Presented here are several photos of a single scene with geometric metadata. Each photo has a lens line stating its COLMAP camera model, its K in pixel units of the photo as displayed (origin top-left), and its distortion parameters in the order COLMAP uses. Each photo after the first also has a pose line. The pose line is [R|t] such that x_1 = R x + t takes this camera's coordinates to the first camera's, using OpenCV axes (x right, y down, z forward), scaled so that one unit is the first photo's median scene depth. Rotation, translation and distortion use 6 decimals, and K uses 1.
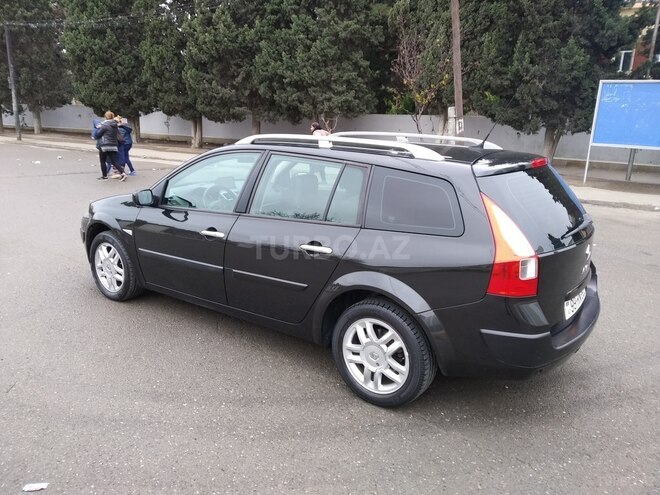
lens RADIAL K [[512.6, 0, 331.3], [0, 512.6, 243.1], [0, 0, 1]] dist [0.022921, -0.027380]
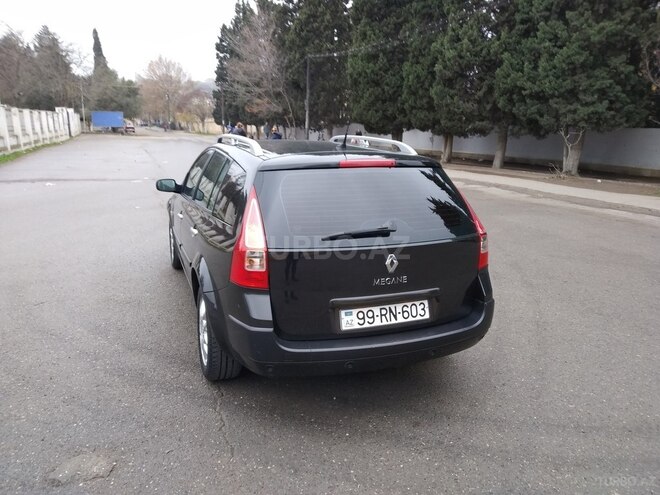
lens RADIAL K [[512.6, 0, 330.5], [0, 512.6, 248.6], [0, 0, 1]] dist [0.022921, -0.027380]
pose [[0.842406, 0.118936, -0.525554, 0.181653], [-0.130923, 0.991287, 0.014479, -0.001076], [0.522696, 0.056610, 0.850637, 0.039668]]
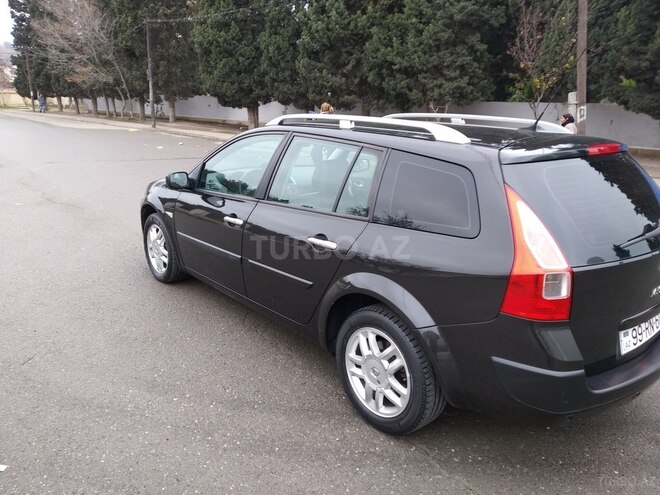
lens RADIAL K [[512.6, 0, 329.2], [0, 512.6, 242.8], [0, 0, 1]] dist [0.022921, -0.027380]
pose [[0.971967, 0.059211, -0.227540, 0.039618], [-0.055275, 0.998191, 0.023636, -0.002238], [0.228528, -0.010397, 0.973482, 0.031241]]
